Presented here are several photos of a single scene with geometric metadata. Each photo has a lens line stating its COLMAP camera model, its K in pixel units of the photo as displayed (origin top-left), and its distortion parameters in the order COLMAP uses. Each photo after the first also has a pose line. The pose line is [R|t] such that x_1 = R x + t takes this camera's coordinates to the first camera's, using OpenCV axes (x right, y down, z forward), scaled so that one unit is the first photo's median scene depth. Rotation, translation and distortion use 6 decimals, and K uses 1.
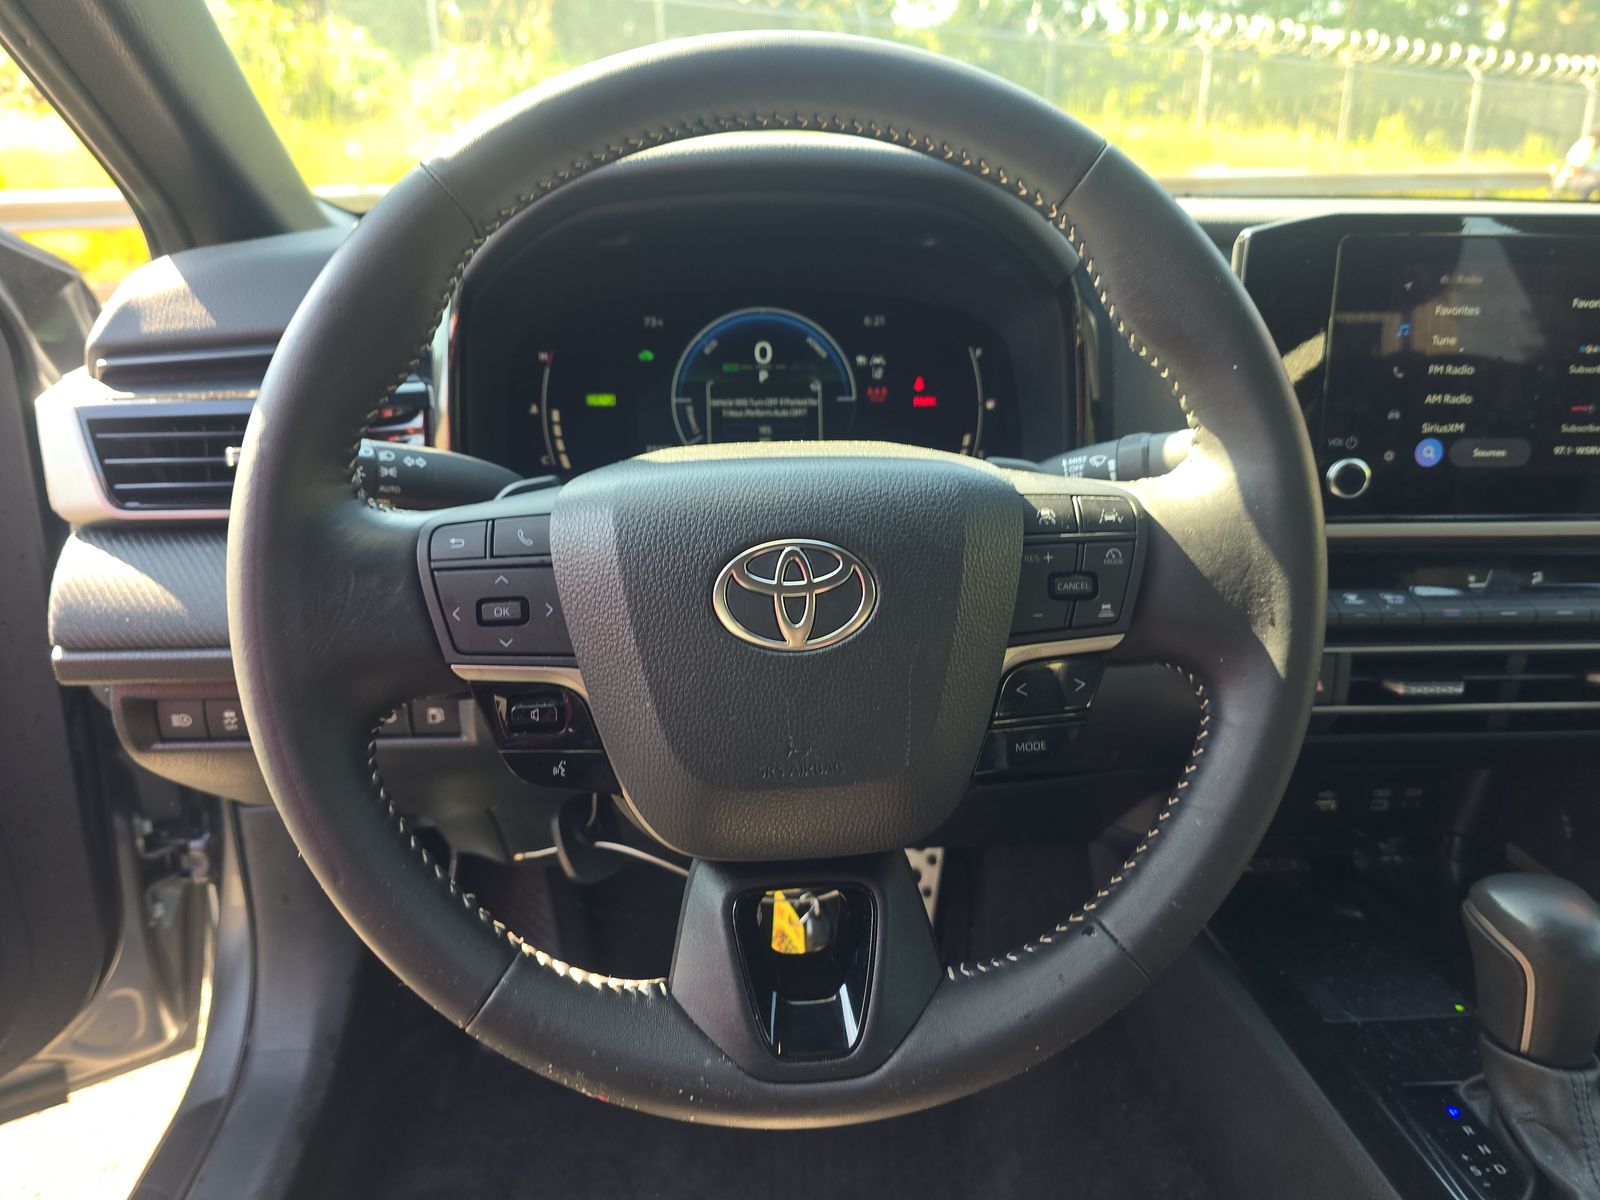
lens RADIAL K [[1094.9, 0, 800.0], [0, 1094.9, 600.0], [0, 0, 1]] dist [0.038821, -0.058648]
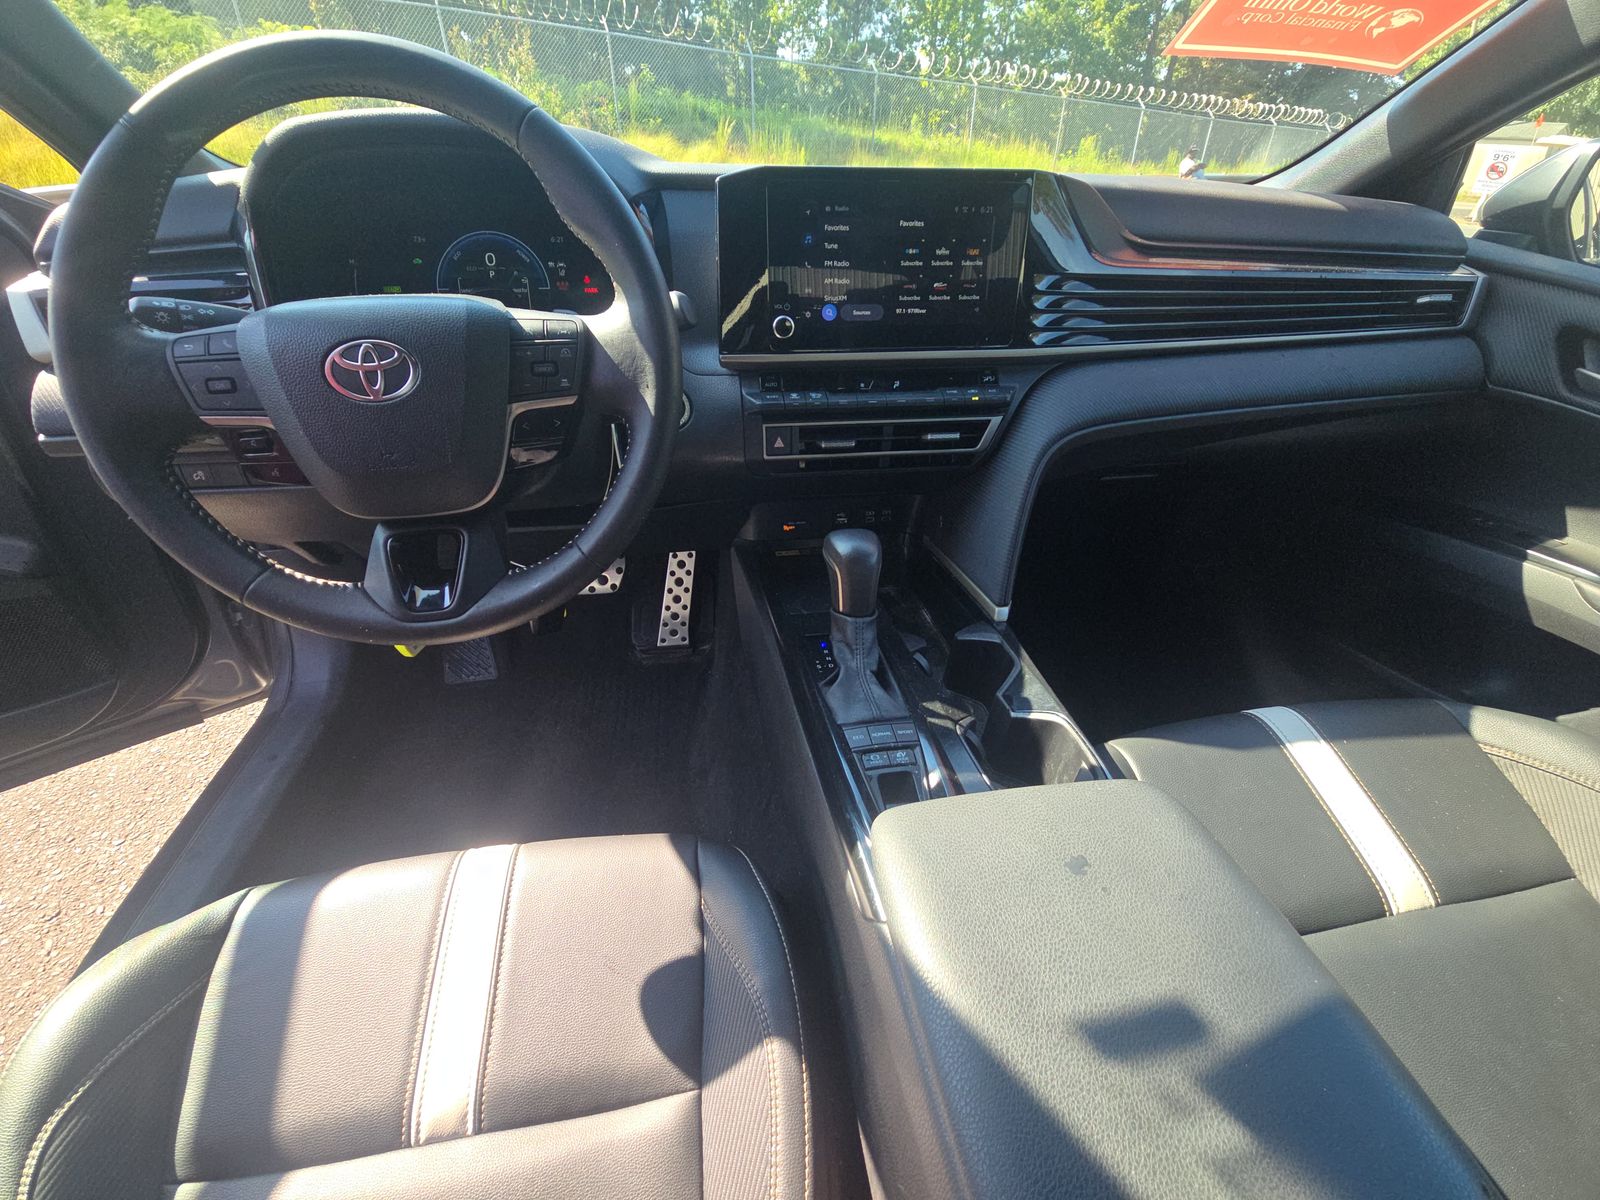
lens RADIAL K [[649.5, 0, 800.0], [0, 649.5, 600.0], [0, 0, 1]] dist [-0.004521, -0.000359]
pose [[0.994693, -0.044480, 0.092780, 0.418278], [0.023608, 0.976335, 0.214971, 0.108829], [-0.100146, -0.211640, 0.972203, -0.171858]]
